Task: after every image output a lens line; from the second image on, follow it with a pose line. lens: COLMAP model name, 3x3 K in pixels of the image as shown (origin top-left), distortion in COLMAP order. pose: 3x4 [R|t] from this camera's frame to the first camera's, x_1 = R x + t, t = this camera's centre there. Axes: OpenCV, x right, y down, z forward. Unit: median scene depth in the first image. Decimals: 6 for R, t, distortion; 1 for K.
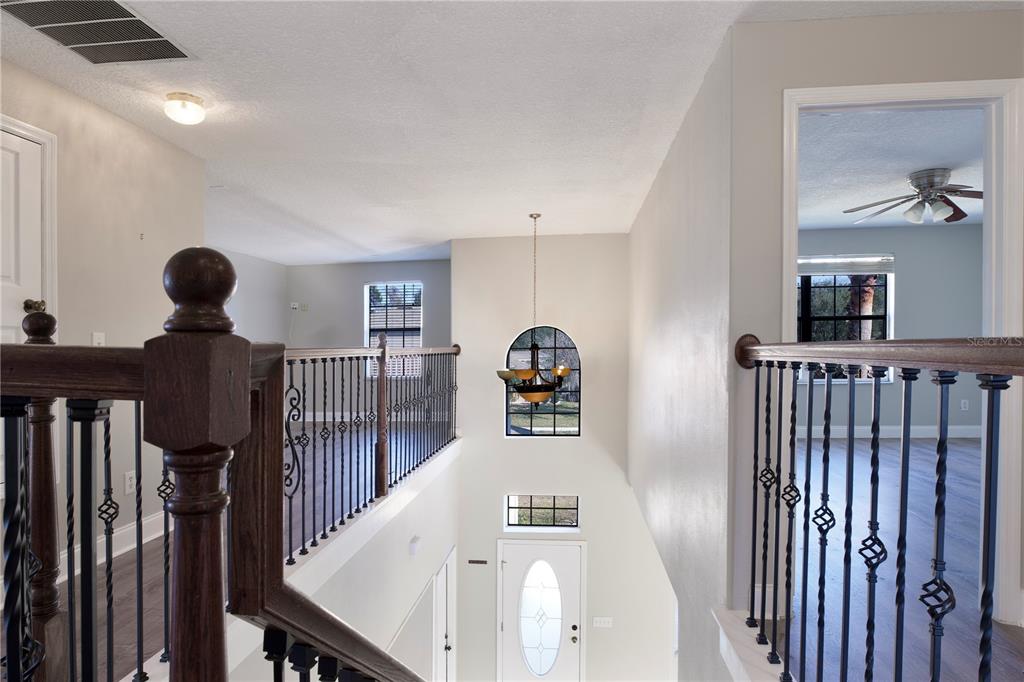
lens RADIAL K [[577.3, 0, 506.7], [0, 577.3, 337.9], [0, 0, 1]] dist [-0.021361, -0.000050]
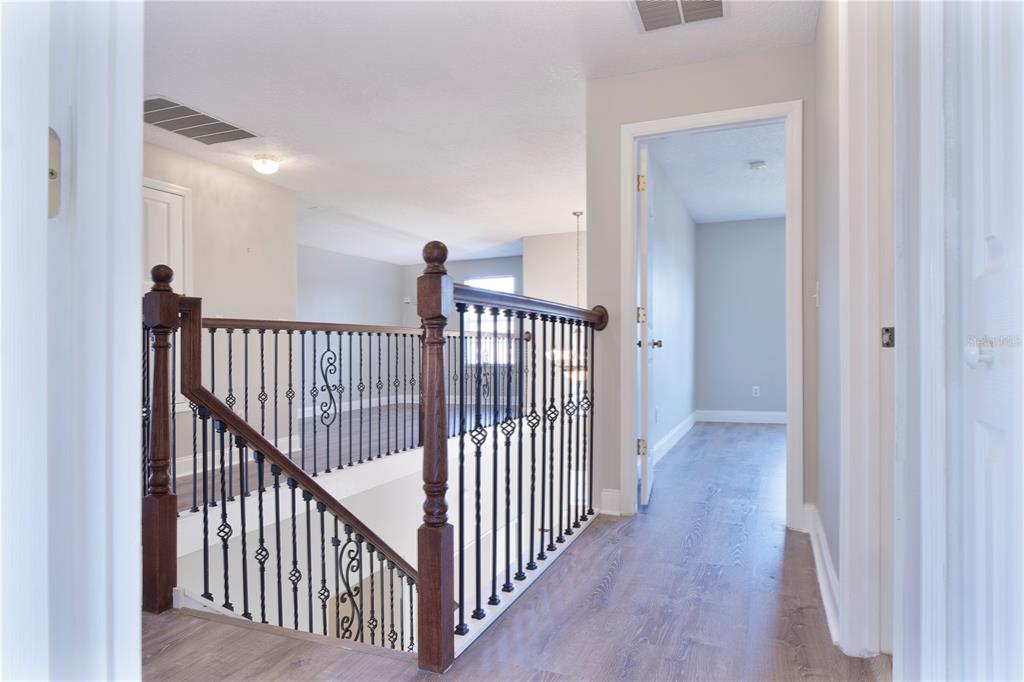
lens RADIAL K [[626.0, 0, 512.0], [0, 626.0, 341.0], [0, 0, 1]] dist [-0.037771, 0.000135]
pose [[0.962462, -0.001065, -0.271413, 0.506140], [0.002478, 0.999985, 0.004865, 0.056661], [0.271404, -0.005355, 0.962451, -0.396094]]
